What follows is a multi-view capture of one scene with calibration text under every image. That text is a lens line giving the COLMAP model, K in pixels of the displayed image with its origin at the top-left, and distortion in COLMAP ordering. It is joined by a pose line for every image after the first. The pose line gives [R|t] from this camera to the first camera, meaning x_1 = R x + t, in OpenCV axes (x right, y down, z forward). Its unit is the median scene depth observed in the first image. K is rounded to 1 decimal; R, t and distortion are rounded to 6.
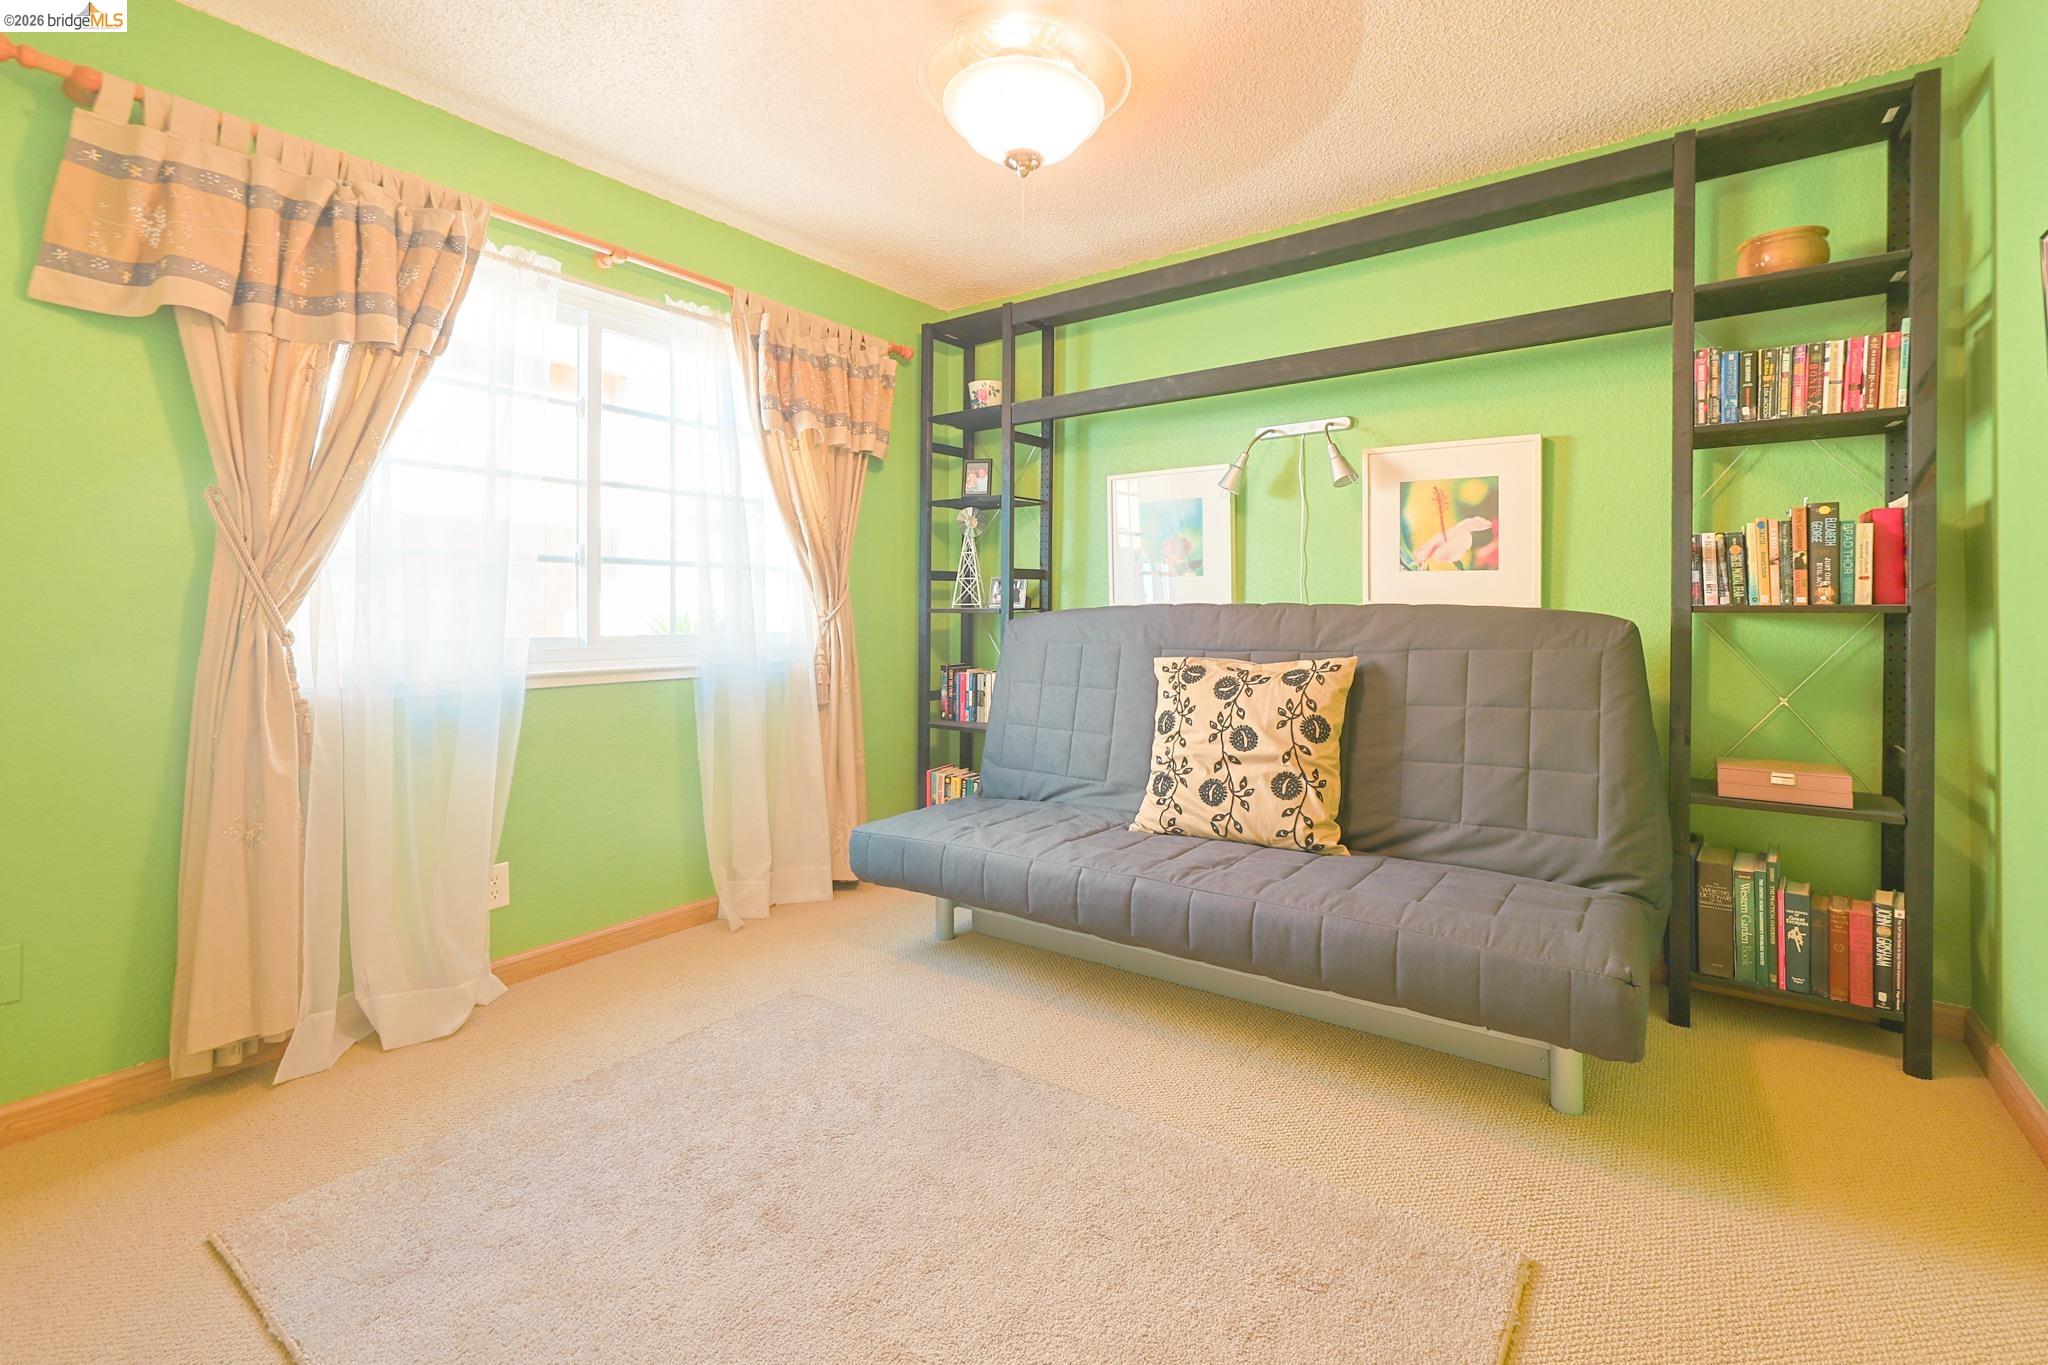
lens RADIAL K [[879.1, 0, 1033.7], [0, 879.1, 685.2], [0, 0, 1]] dist [0.001093, 0.000016]
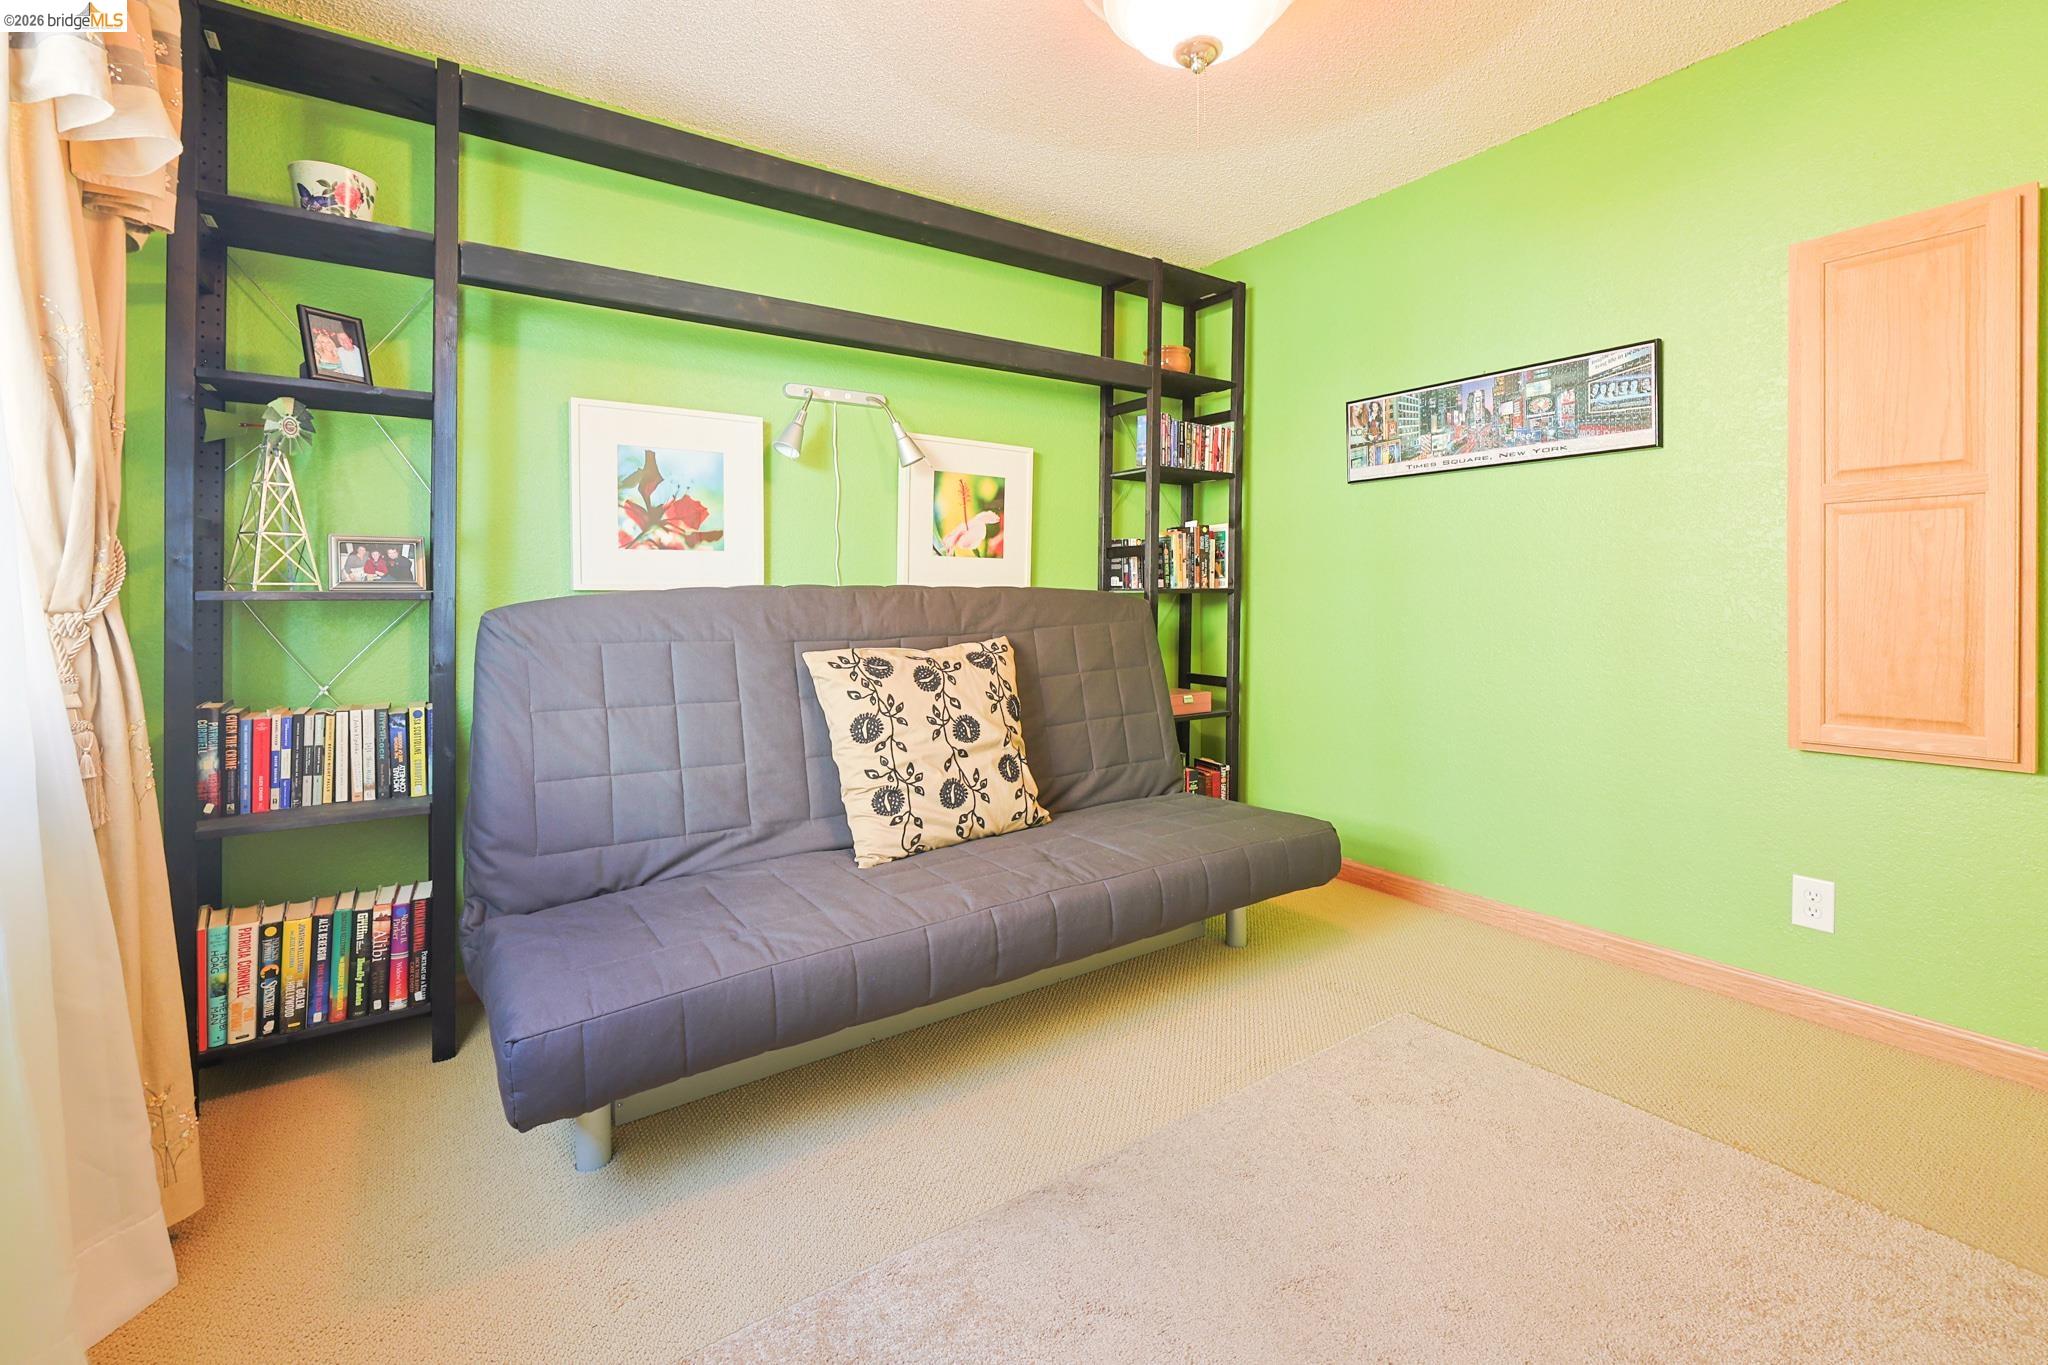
lens RADIAL K [[879.1, 0, 1031.1], [0, 879.1, 674.4], [0, 0, 1]] dist [0.001093, 0.000016]
pose [[0.349572, -0.085748, 0.932977, -0.586866], [0.085590, 0.994562, 0.059339, -0.045530], [-0.932992, 0.059111, 0.355011, 0.581537]]
